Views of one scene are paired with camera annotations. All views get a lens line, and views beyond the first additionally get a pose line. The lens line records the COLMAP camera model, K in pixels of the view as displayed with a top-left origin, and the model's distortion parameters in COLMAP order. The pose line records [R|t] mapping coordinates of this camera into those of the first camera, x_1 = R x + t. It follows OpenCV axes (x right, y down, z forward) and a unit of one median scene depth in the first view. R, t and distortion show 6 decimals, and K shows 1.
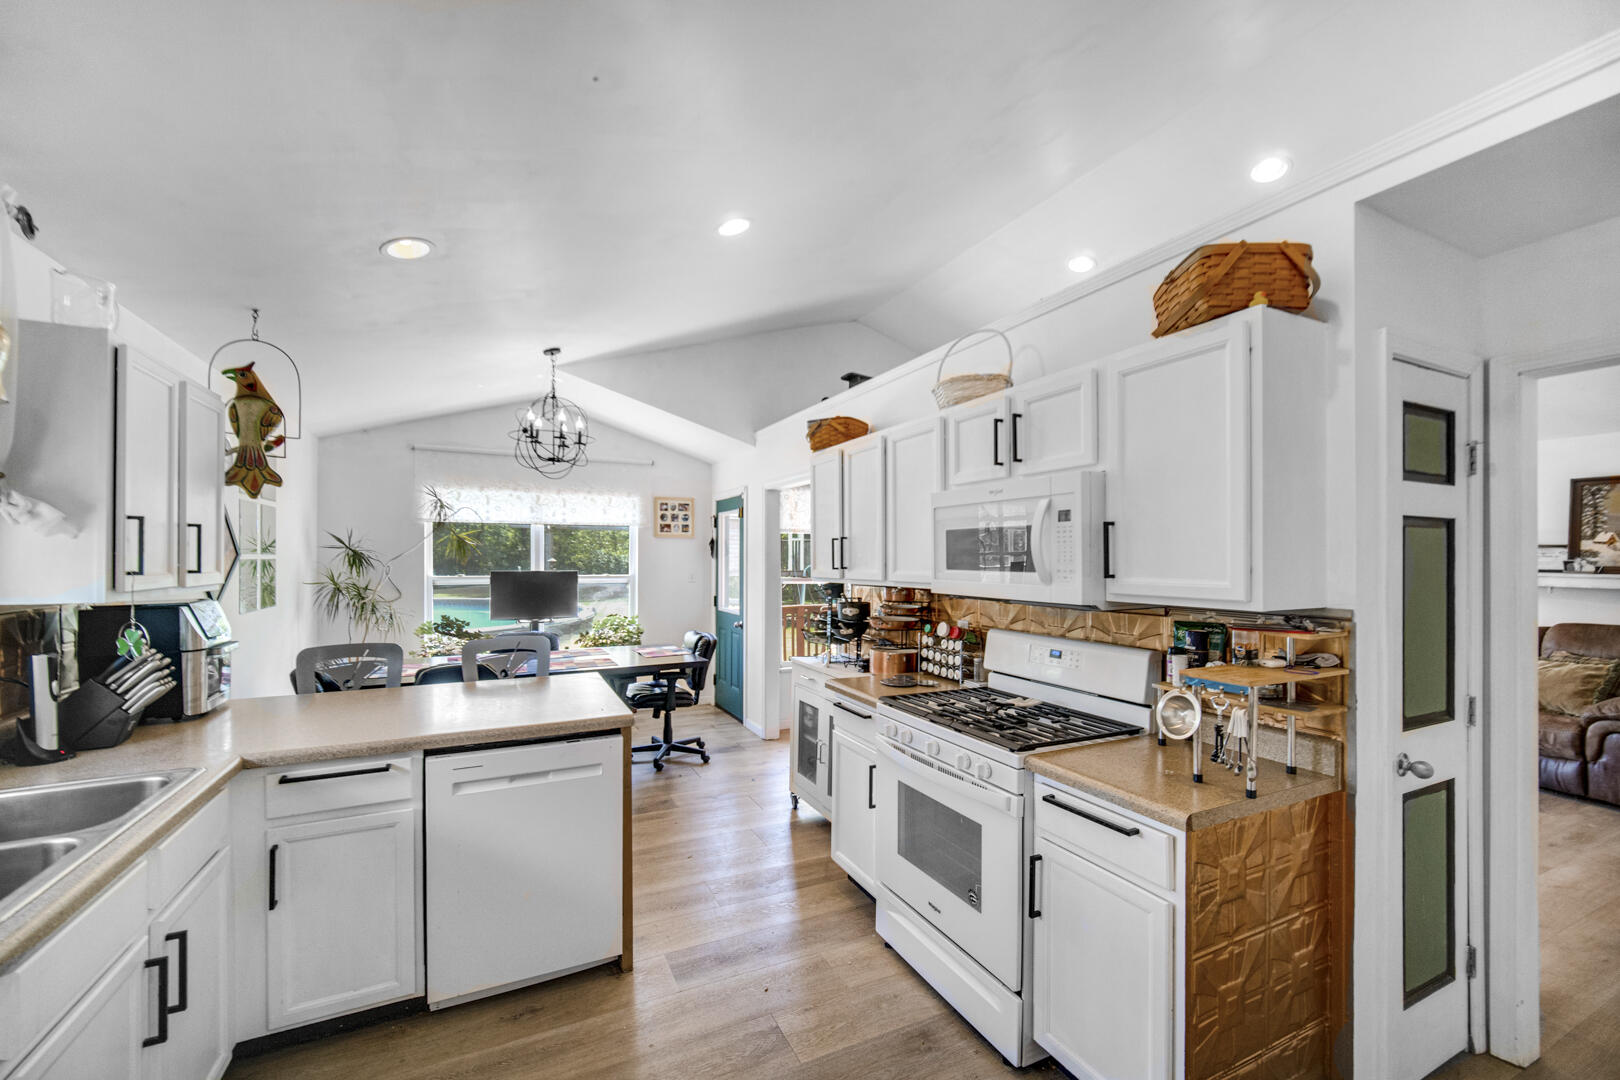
lens RADIAL K [[648.0, 0, 806.7], [0, 648.0, 554.5], [0, 0, 1]] dist [-0.000267, 0.000015]
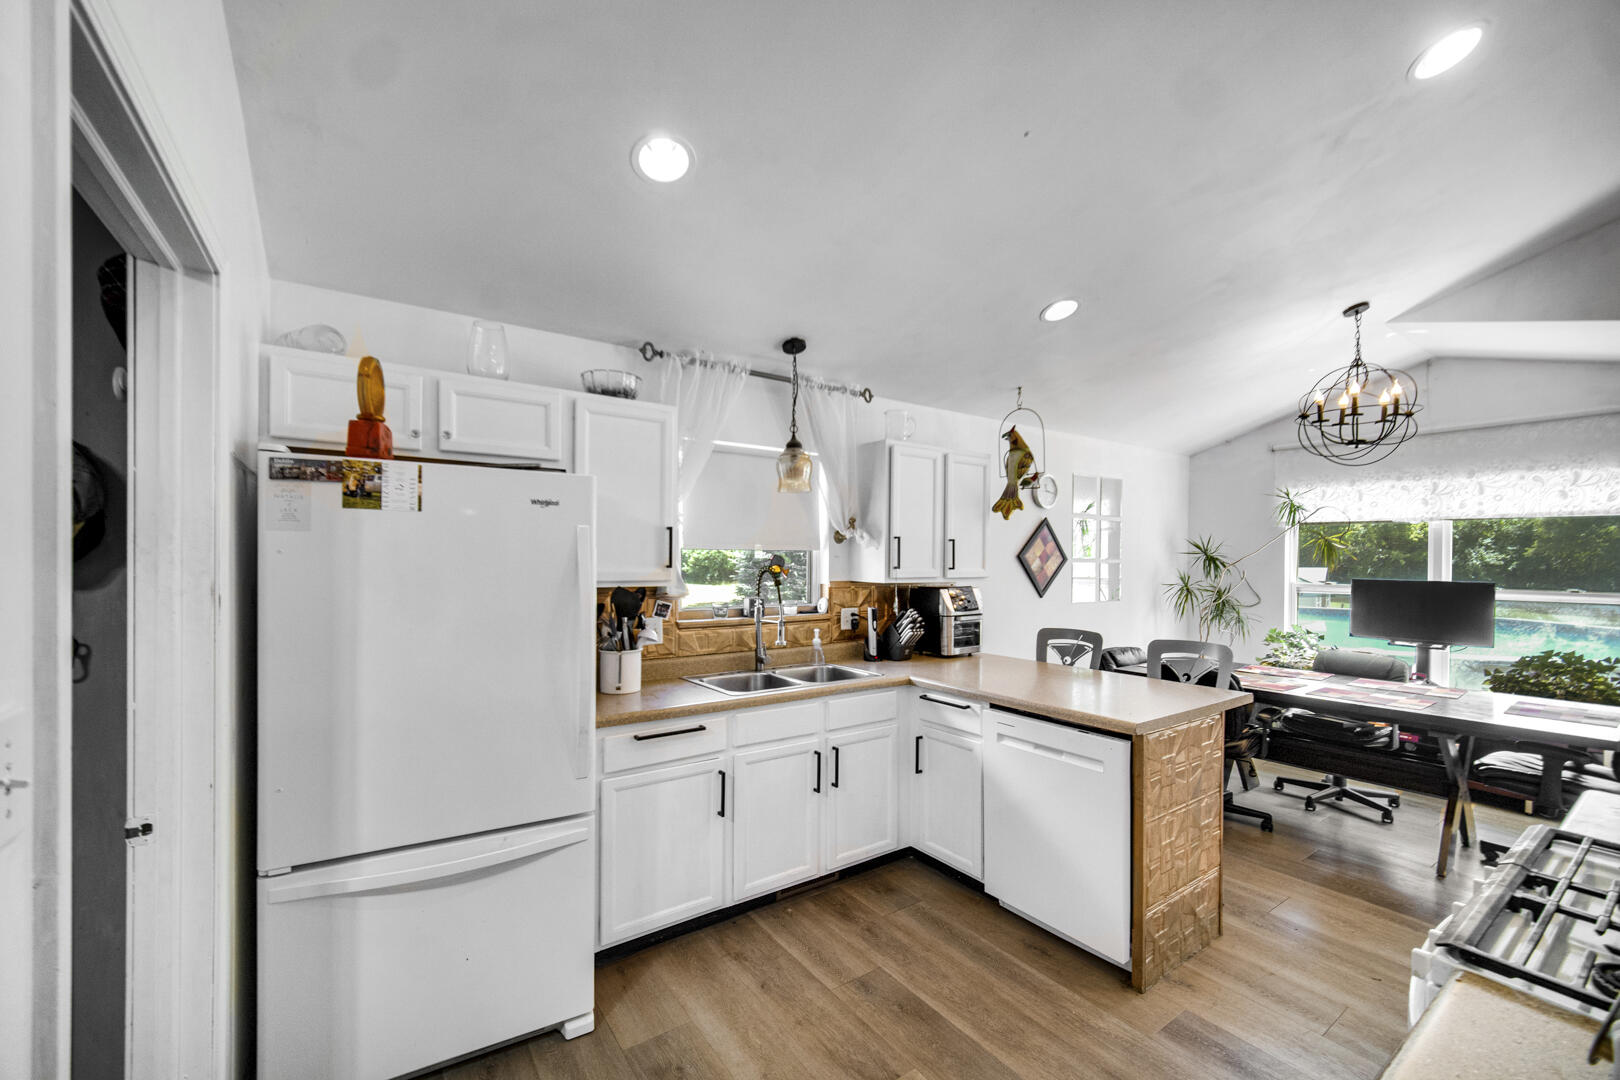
lens RADIAL K [[651.6, 0, 800.0], [0, 651.6, 560.3], [0, 0, 1]] dist [-0.000158, -0.000070]
pose [[0.151349, -0.000356, -0.988480, 0.492059], [-0.002194, 0.999997, -0.000696, 0.006372], [0.988478, 0.002274, 0.151348, 0.294892]]
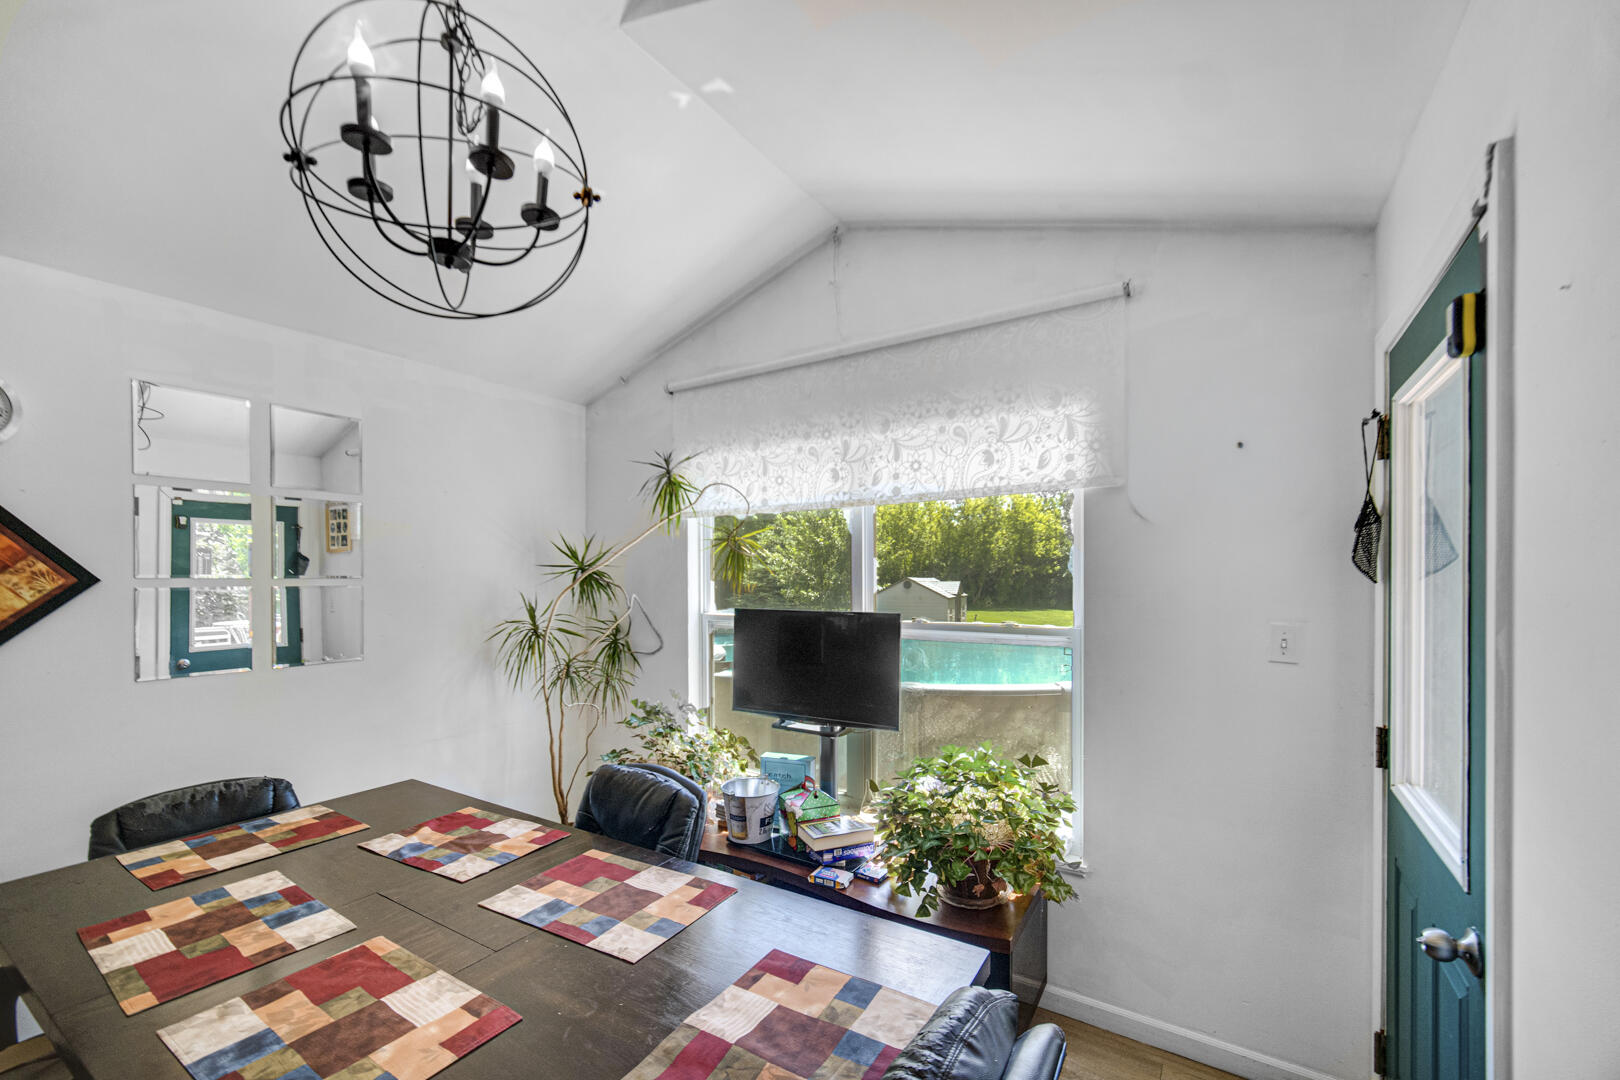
lens RADIAL K [[657.1, 0, 804.0], [0, 657.1, 586.3], [0, 0, 1]] dist [-0.002319, -0.000188]
pose [[0.515727, 0.005774, -0.856734, -0.085862], [0.009569, 0.999876, 0.012499, 0.006102], [0.856700, -0.014644, 0.515608, 1.557210]]
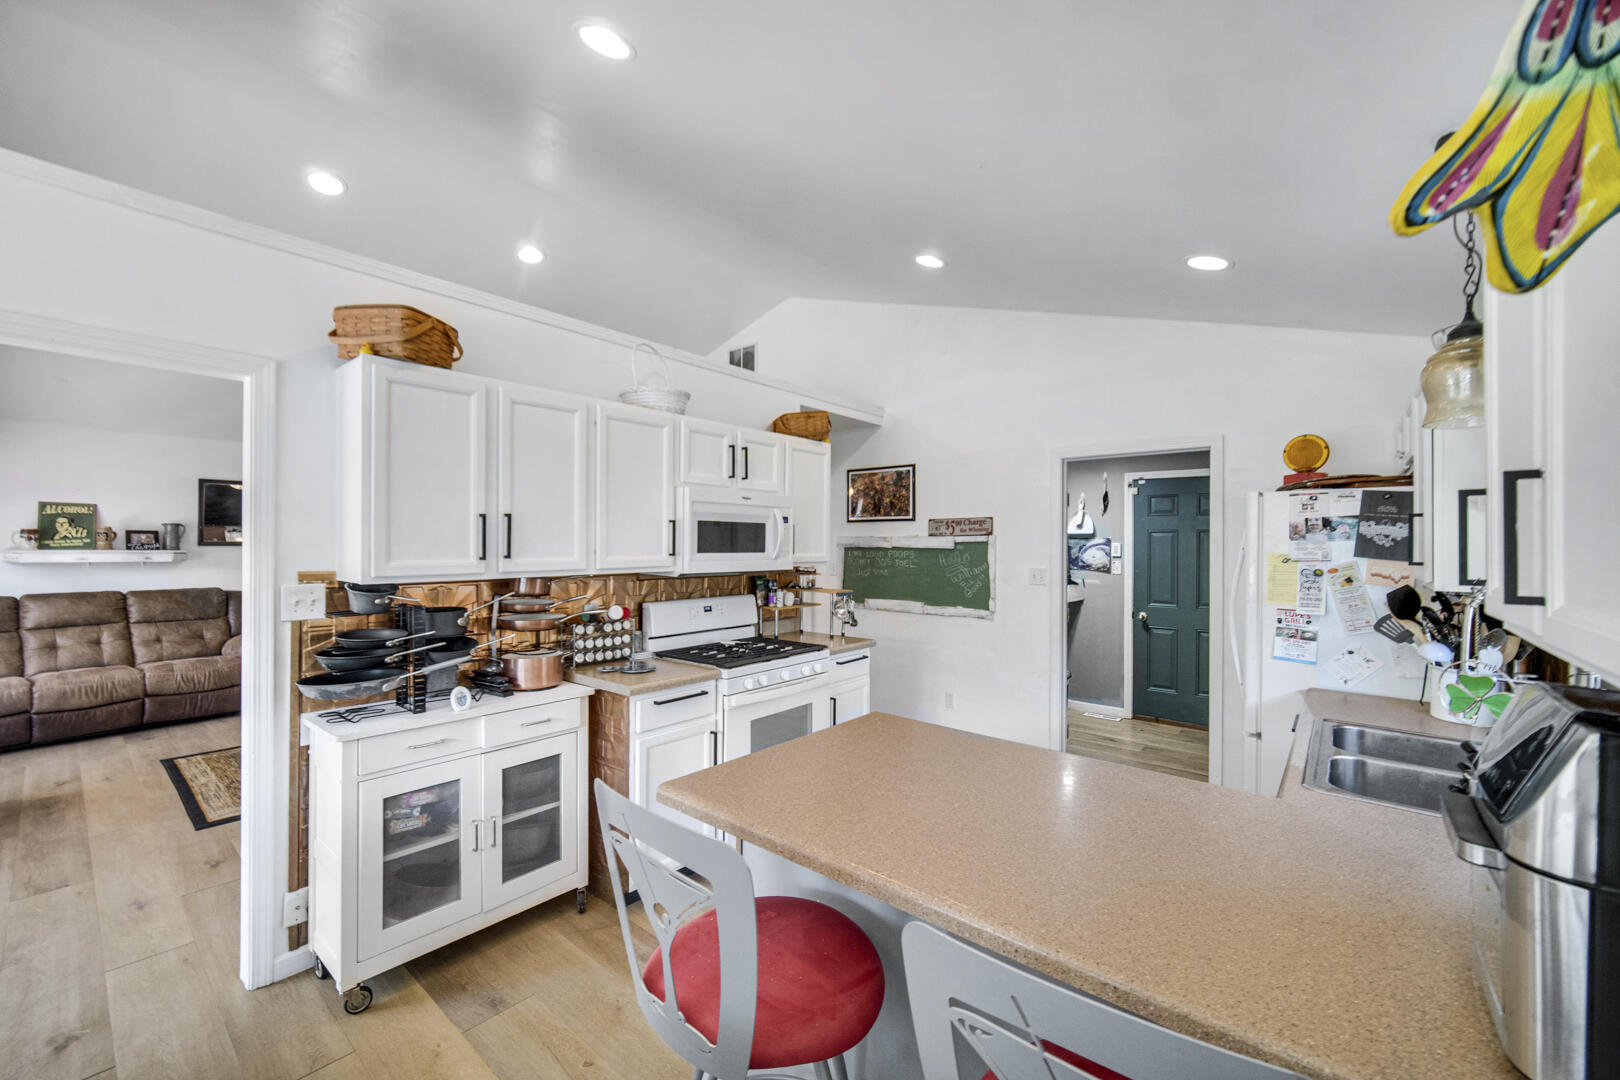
lens RADIAL K [[639.7, 0, 810.0], [0, 639.7, 540.0], [0, 0, 1]] dist [-0.001018, -0.000128]
pose [[-0.405452, -0.003145, 0.914111, -0.897766], [-0.012474, 0.999920, -0.002093, -0.001360], [-0.914031, -0.012251, -0.405459, 1.207313]]
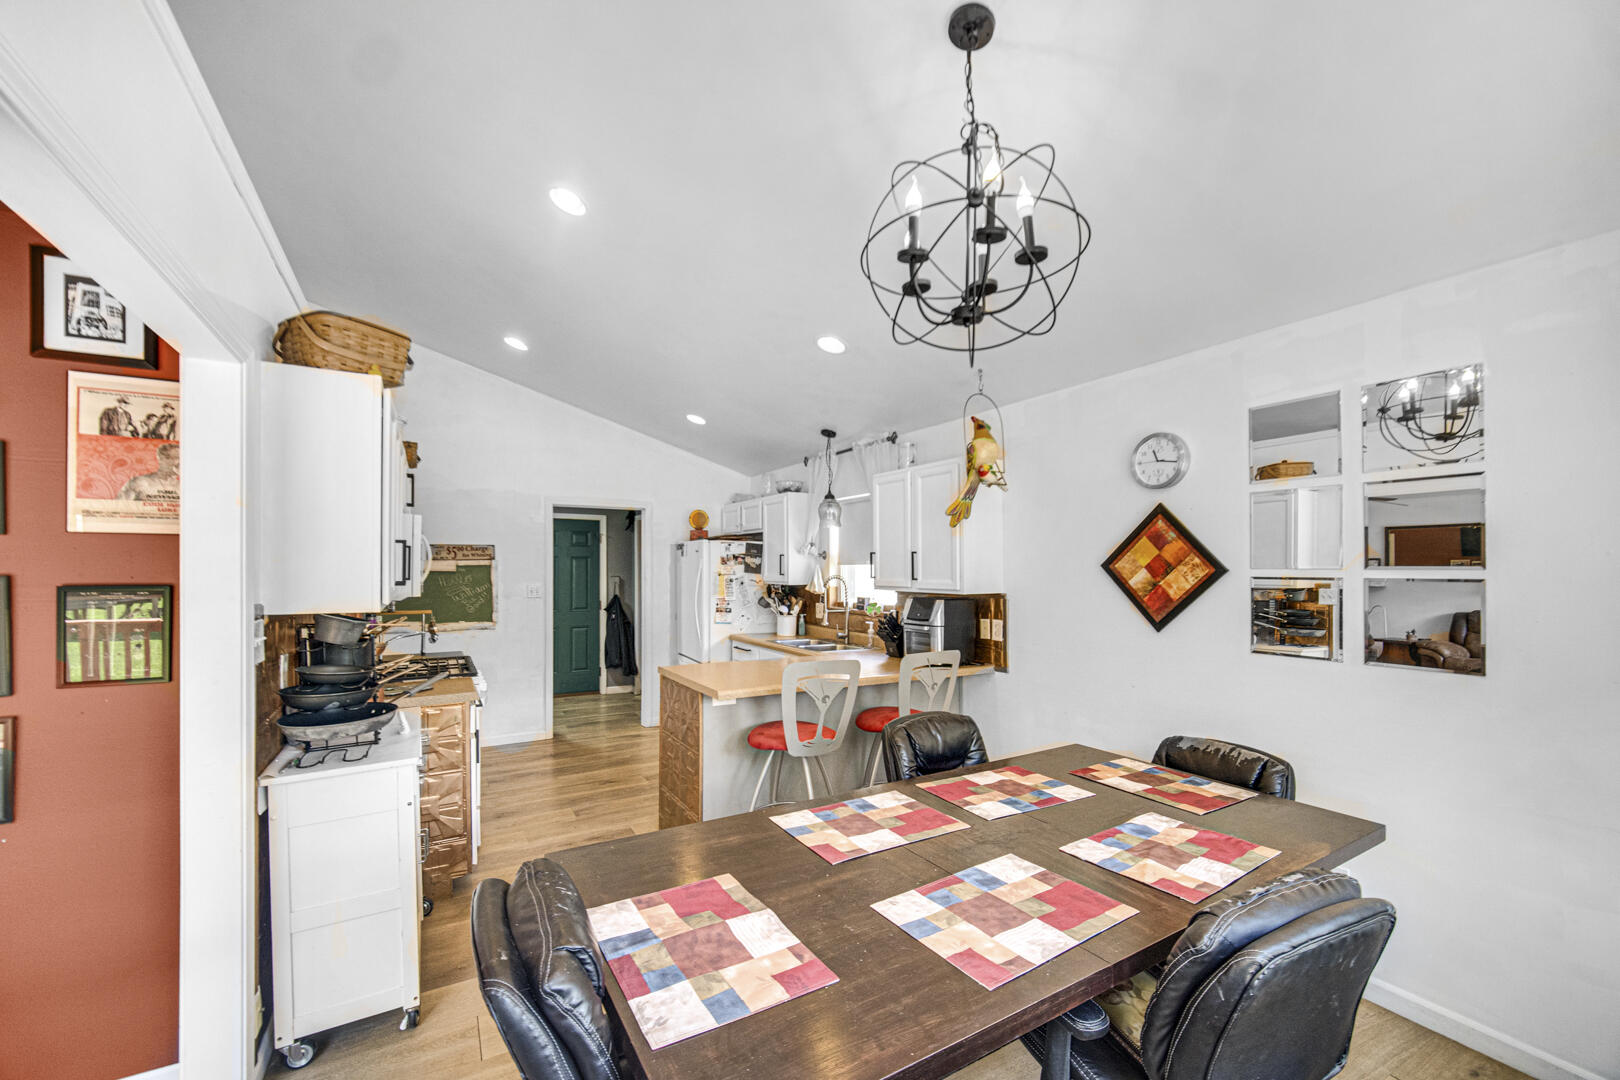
lens RADIAL K [[651.6, 0, 800.0], [0, 651.6, 560.3], [0, 0, 1]] dist [-0.000158, -0.000070]
pose [[-0.997893, -0.007985, -0.064390, -0.429330], [-0.006890, 0.999828, -0.017213, 0.006925], [0.064516, -0.016733, -0.997776, 2.176047]]
